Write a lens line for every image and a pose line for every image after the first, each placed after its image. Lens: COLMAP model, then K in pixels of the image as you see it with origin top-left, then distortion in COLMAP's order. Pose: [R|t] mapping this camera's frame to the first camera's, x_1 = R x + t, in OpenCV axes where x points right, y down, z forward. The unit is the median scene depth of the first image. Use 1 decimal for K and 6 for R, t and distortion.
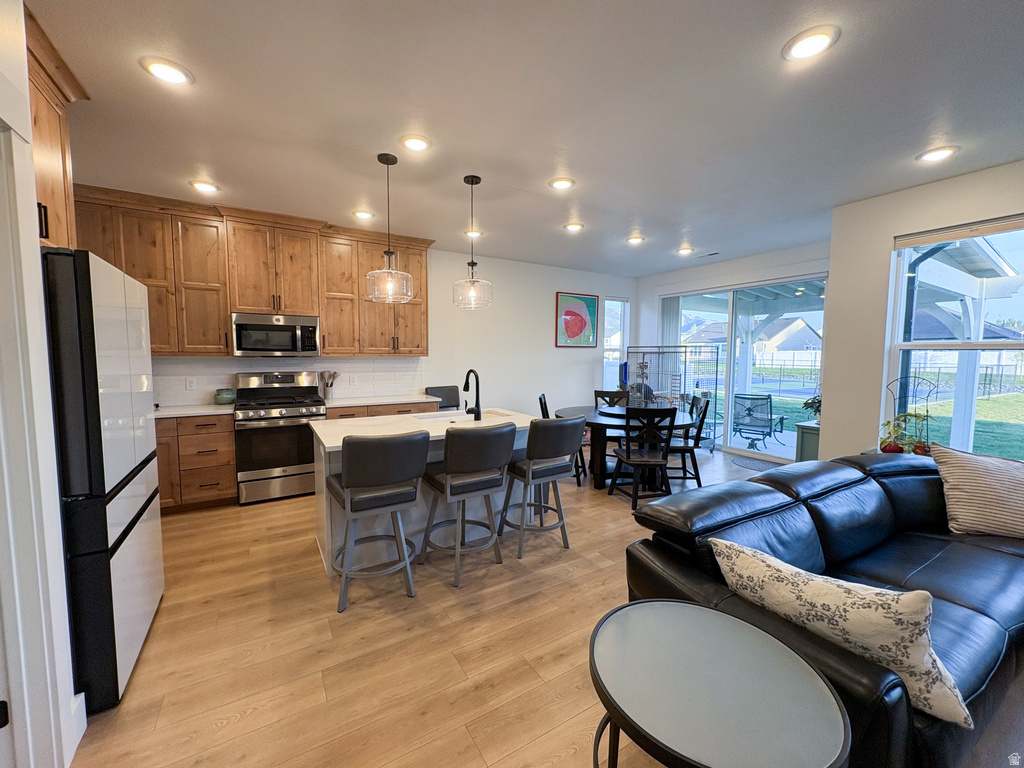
lens RADIAL K [[407.8, 0, 510.0], [0, 407.8, 384.0], [0, 0, 1]] dist [0.000449, -0.000131]
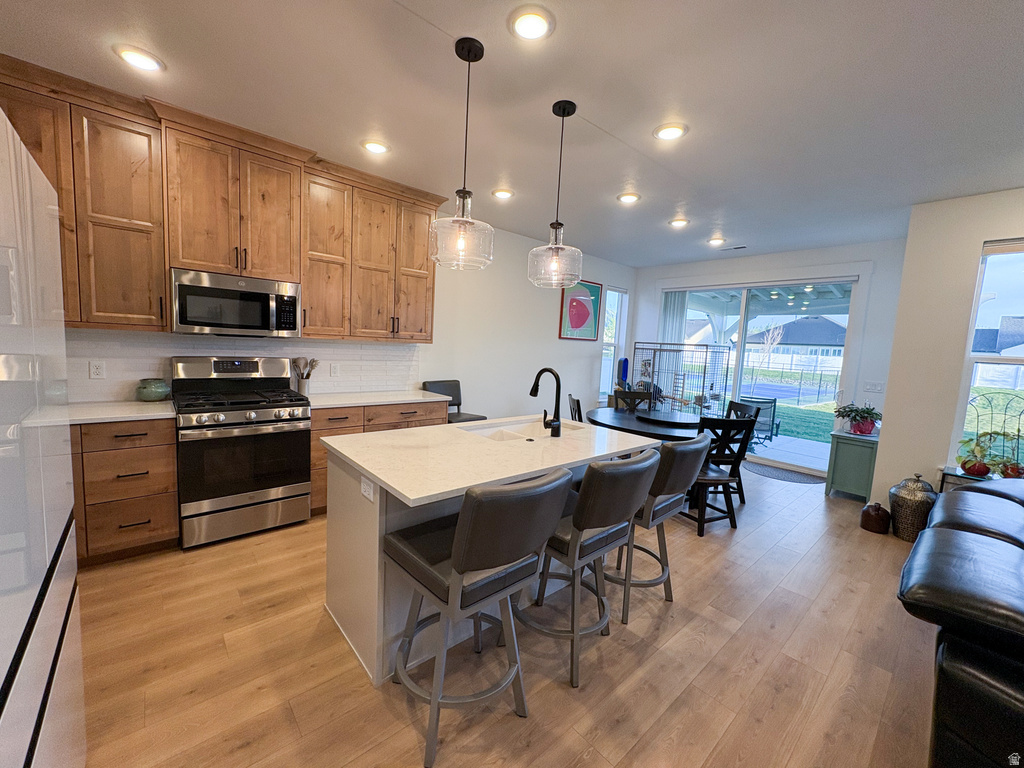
lens RADIAL K [[407.8, 0, 510.0], [0, 407.8, 384.0], [0, 0, 1]] dist [0.000449, -0.000131]
pose [[0.983779, 0.029274, 0.176982, -0.238837], [-0.034650, 0.999025, 0.027363, -0.019898], [-0.176009, -0.033052, 0.983834, 0.224446]]
